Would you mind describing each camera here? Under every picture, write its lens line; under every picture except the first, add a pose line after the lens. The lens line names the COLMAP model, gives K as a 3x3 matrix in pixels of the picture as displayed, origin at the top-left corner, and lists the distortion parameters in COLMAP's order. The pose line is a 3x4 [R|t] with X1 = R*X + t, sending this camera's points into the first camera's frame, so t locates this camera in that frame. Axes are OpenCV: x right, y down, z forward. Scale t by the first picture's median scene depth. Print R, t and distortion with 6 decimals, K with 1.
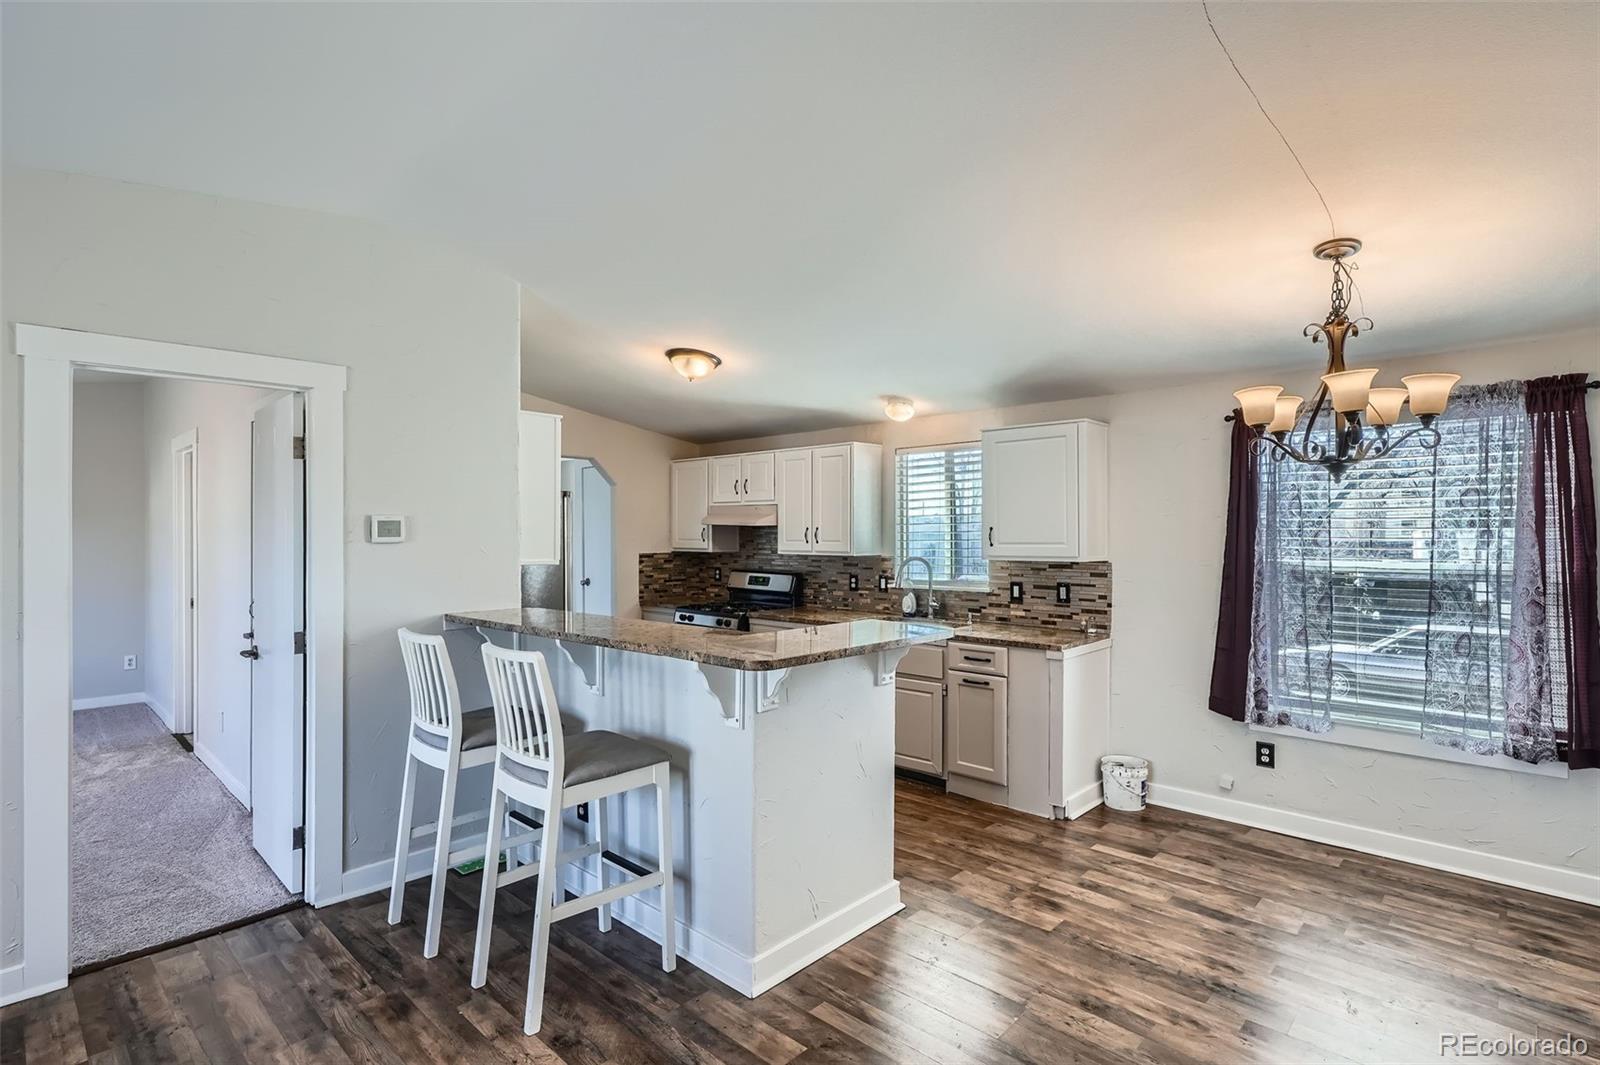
lens RADIAL K [[773.1, 0, 800.0], [0, 773.1, 532.5], [0, 0, 1]] dist [-0.001510, -0.001355]
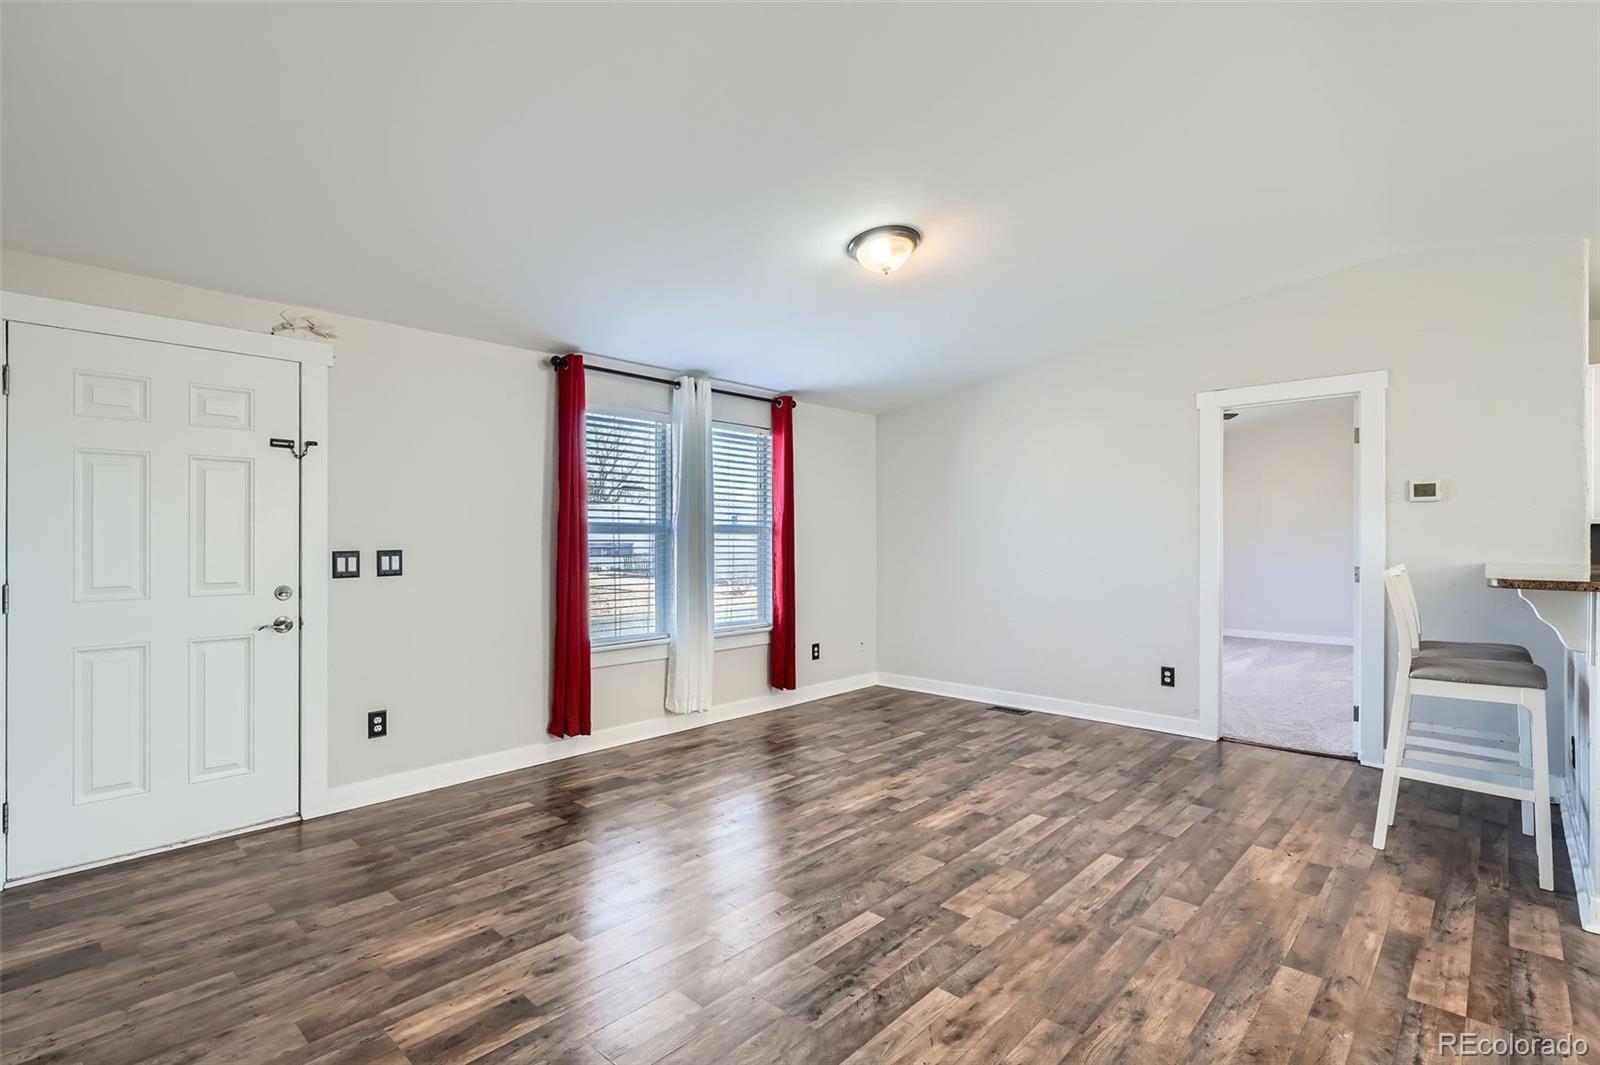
lens RADIAL K [[773.1, 0, 800.0], [0, 773.1, 532.5], [0, 0, 1]] dist [-0.001510, -0.001355]
pose [[0.008055, -0.002818, -0.999964, 0.764085], [0.001942, 0.999994, -0.002803, 0.070215], [0.999966, -0.001920, 0.008060, -0.023056]]
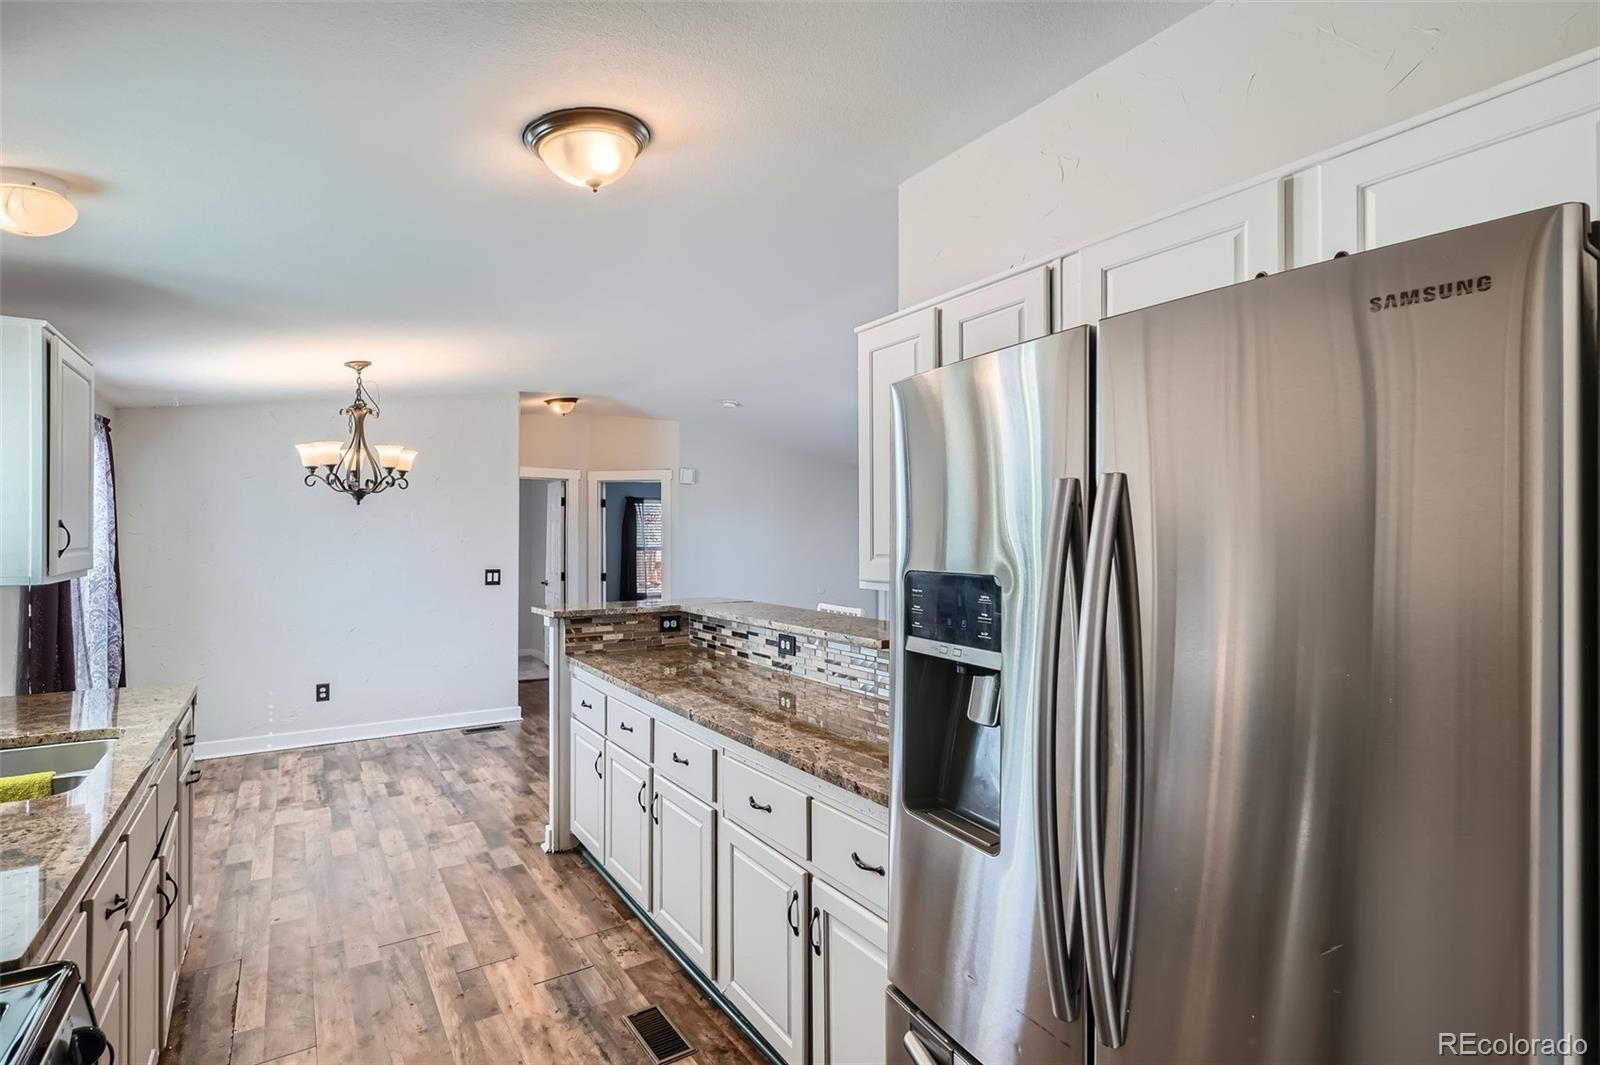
lens RADIAL K [[773.1, 0, 800.0], [0, 773.1, 532.5], [0, 0, 1]] dist [-0.001510, -0.001355]
pose [[-0.969887, 0.007750, 0.243430, -0.542112], [0.008189, 0.999966, 0.000793, 0.012080], [-0.243416, 0.002762, -0.969918, 2.085396]]
